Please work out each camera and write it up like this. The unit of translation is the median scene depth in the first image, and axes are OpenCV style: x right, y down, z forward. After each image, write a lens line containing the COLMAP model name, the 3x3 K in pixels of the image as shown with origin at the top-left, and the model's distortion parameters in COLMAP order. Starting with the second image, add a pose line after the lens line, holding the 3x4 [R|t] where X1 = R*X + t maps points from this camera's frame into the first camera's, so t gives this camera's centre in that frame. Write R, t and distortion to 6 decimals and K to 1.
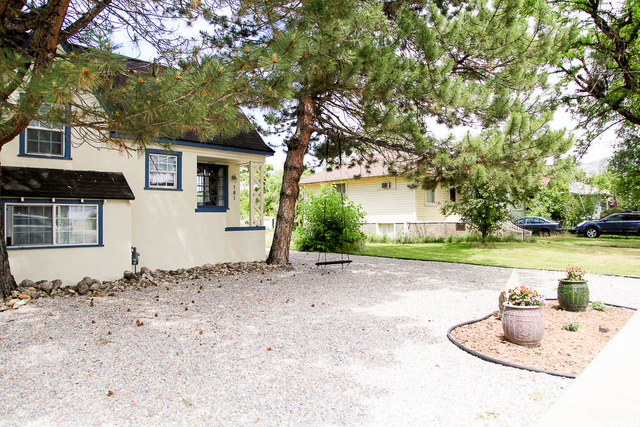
lens RADIAL K [[443.3, 0, 323.9], [0, 443.3, 213.5], [0, 0, 1]] dist [-0.121261, 0.062444]
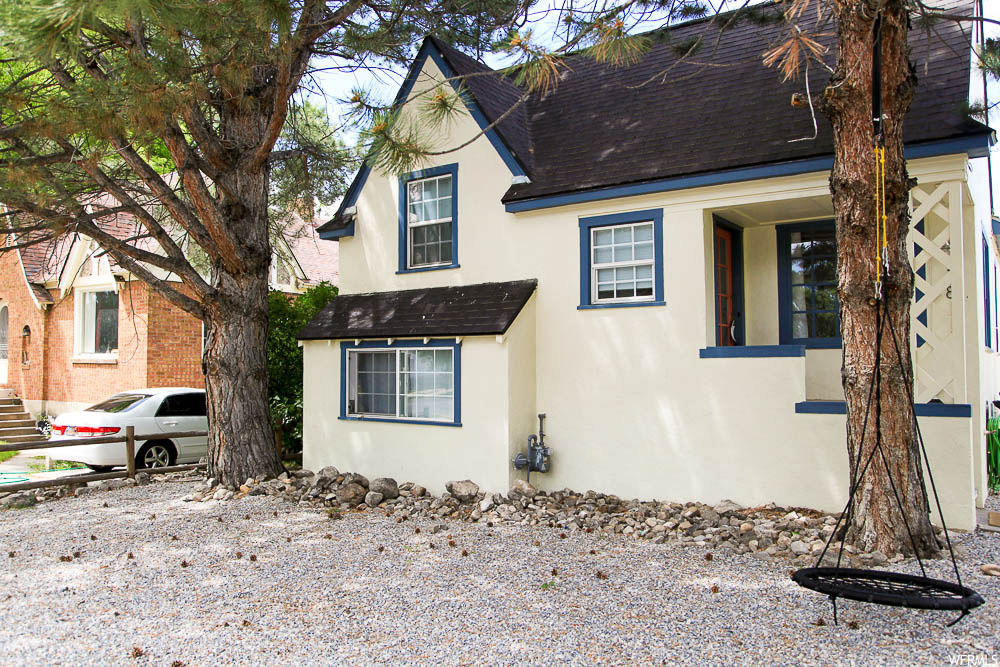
lens RADIAL K [[829.2, 0, 498.6], [0, 829.2, 334.0], [0, 0, 1]] dist [-0.002939, -0.000733]
pose [[0.139852, -0.040545, -0.989342, 0.508522], [0.005836, 0.999178, -0.040123, 0.004869], [0.990155, -0.000162, 0.139974, 0.945531]]
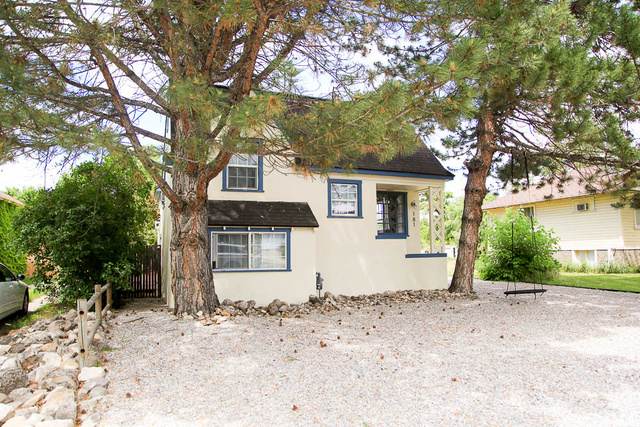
lens RADIAL K [[443.3, 0, 315.6], [0, 443.3, 213.8], [0, 0, 1]] dist [-0.121261, 0.062444]
pose [[0.913748, -0.034689, -0.404798, -0.005947], [0.006945, 0.997536, -0.069808, 0.011578], [0.406223, 0.060976, 0.911737, 0.013508]]
